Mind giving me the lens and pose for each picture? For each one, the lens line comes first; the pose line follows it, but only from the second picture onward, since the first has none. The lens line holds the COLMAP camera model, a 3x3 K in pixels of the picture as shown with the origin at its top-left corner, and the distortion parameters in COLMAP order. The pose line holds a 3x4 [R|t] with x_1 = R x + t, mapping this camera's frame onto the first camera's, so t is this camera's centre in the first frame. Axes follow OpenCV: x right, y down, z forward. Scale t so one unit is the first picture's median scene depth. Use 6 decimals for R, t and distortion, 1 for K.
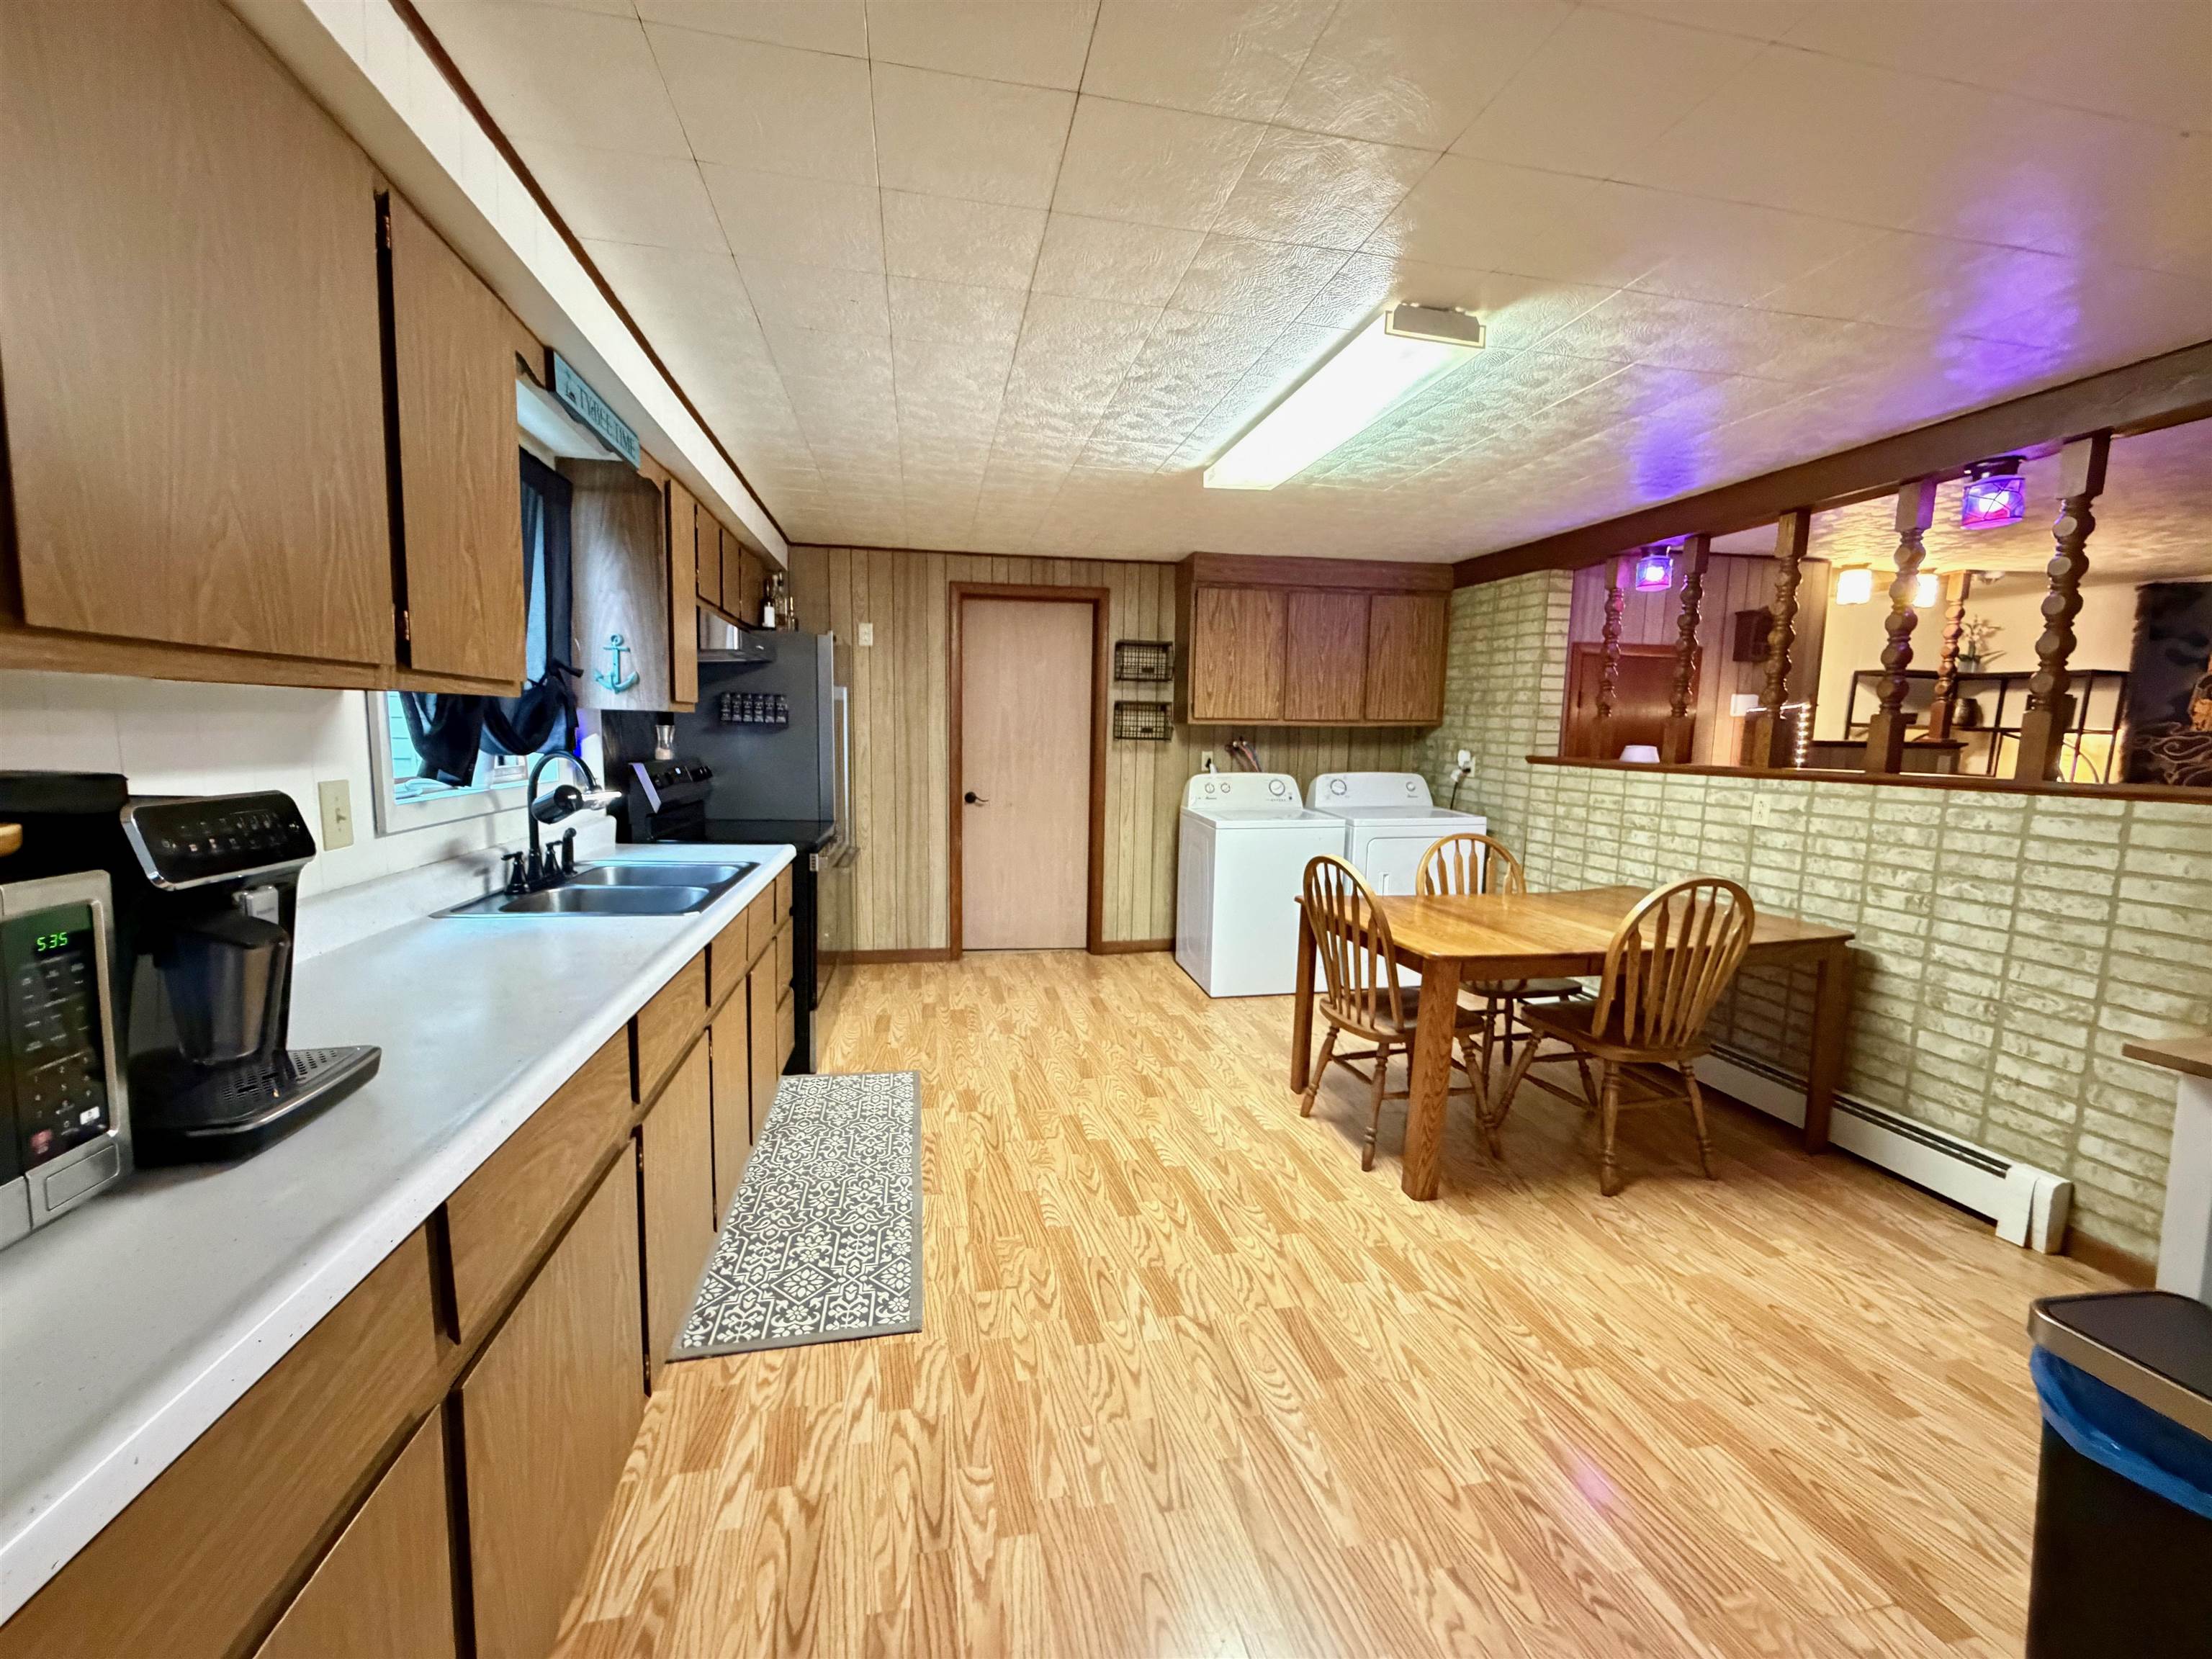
lens RADIAL K [[878.4, 0, 1100.9], [0, 878.4, 827.7], [0, 0, 1]] dist [-0.000033, 0.000389]
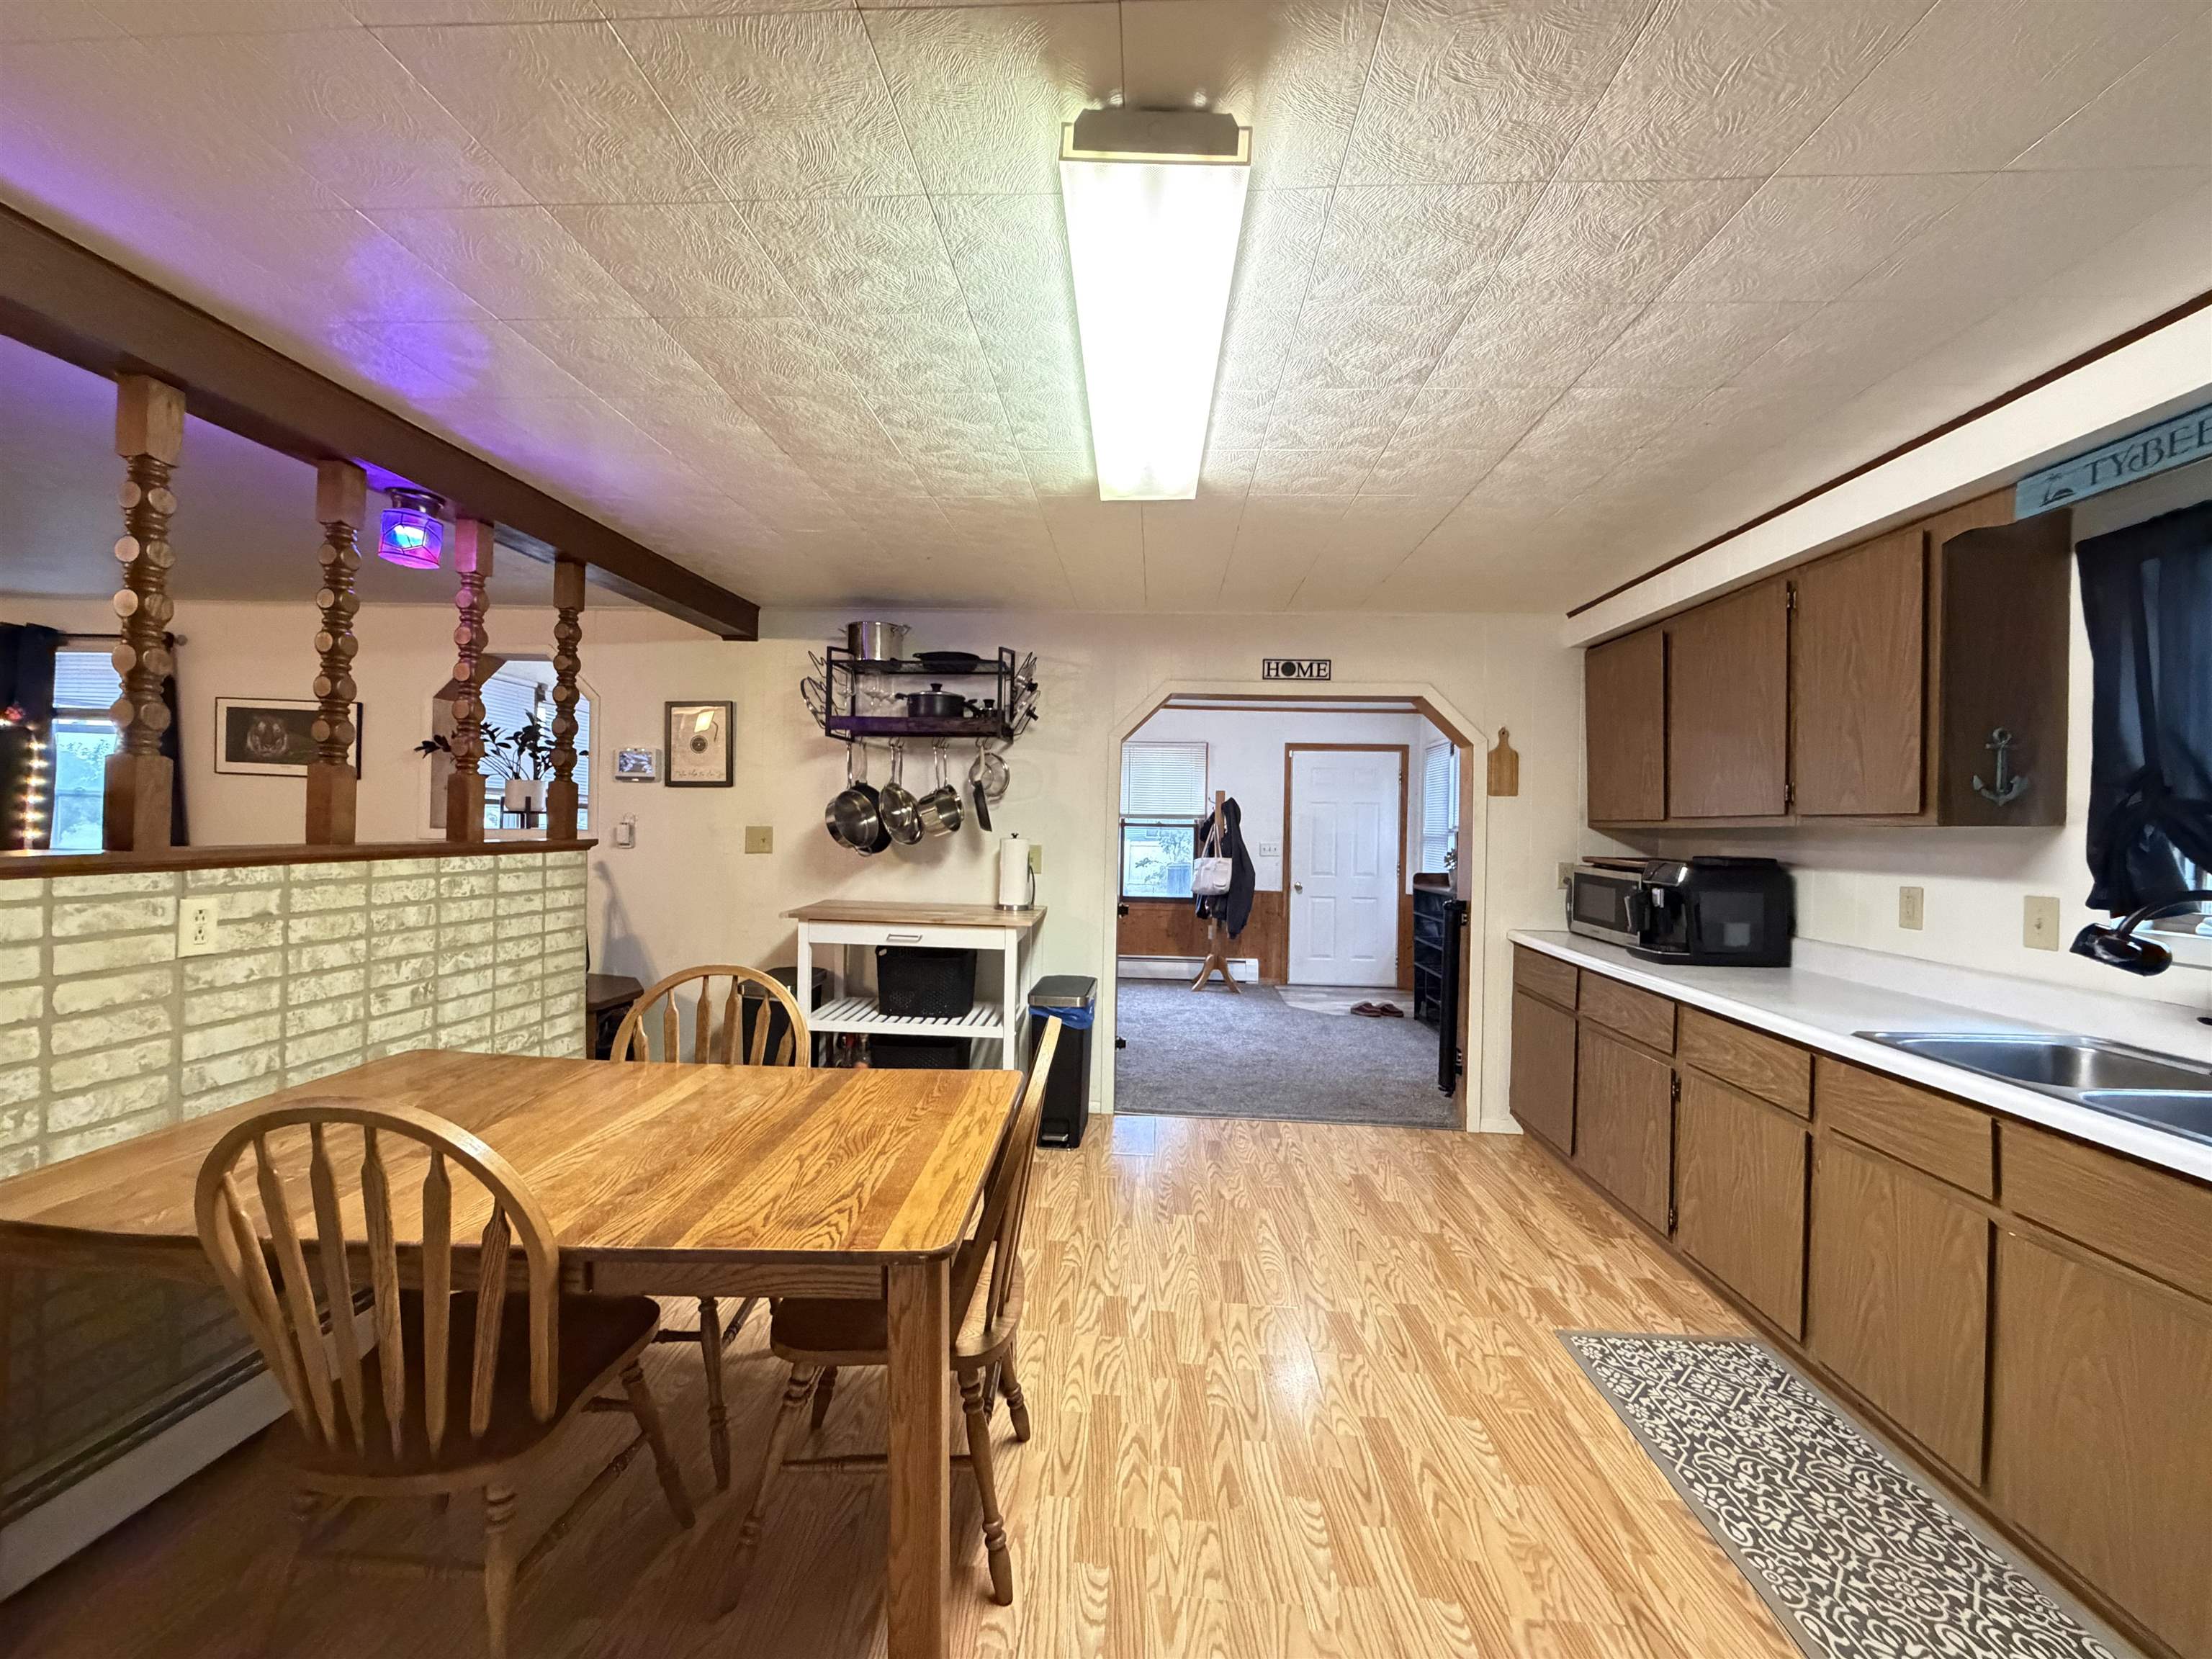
lens RADIAL K [[878.4, 0, 1096.6], [0, 878.4, 827.9], [0, 0, 1]] dist [-0.000033, 0.000389]
pose [[-0.963859, -0.041922, 0.263095, 0.050743], [-0.011603, 0.993210, 0.115752, -0.110940], [-0.266161, 0.108516, -0.957801, 1.004751]]
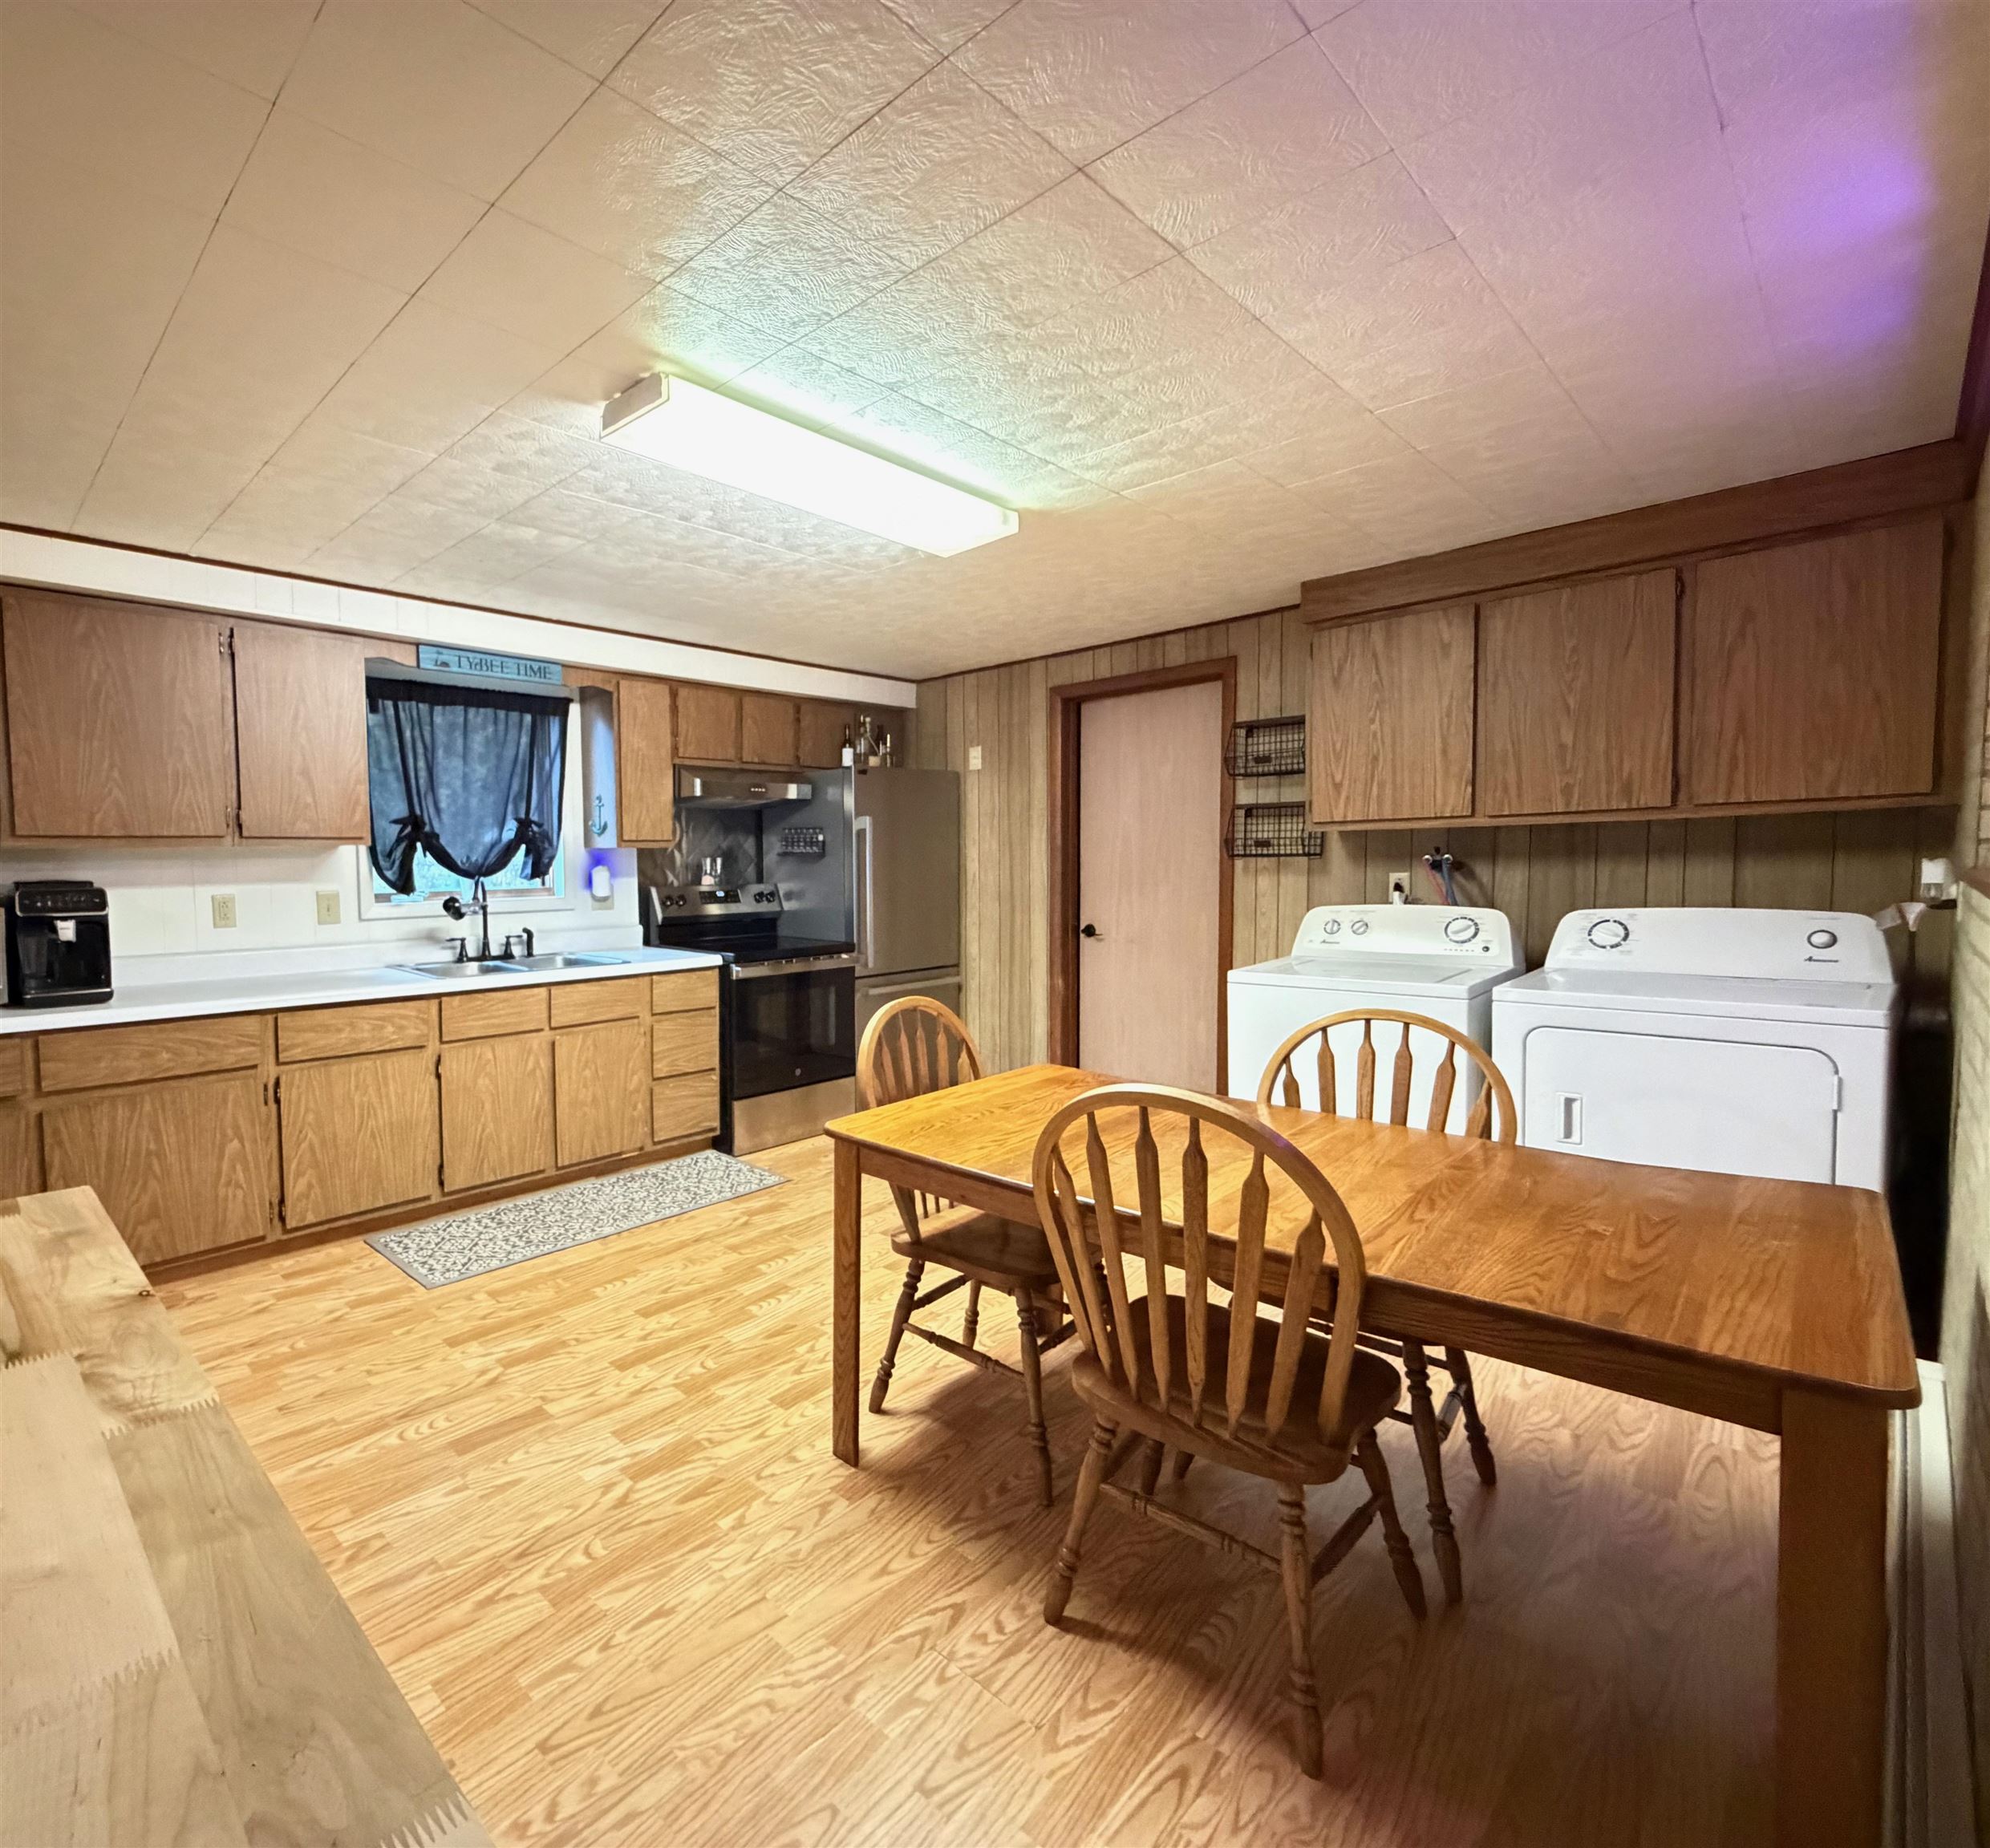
lens RADIAL K [[984.6, 0, 756.5], [0, 984.6, 924.0], [0, 0, 1]] dist [0.001861, -0.000881]
pose [[0.493747, 0.028298, -0.869145, 0.616054], [-0.071637, 0.997397, -0.008222, -0.011516], [0.866650, 0.066323, 0.494489, 0.287507]]
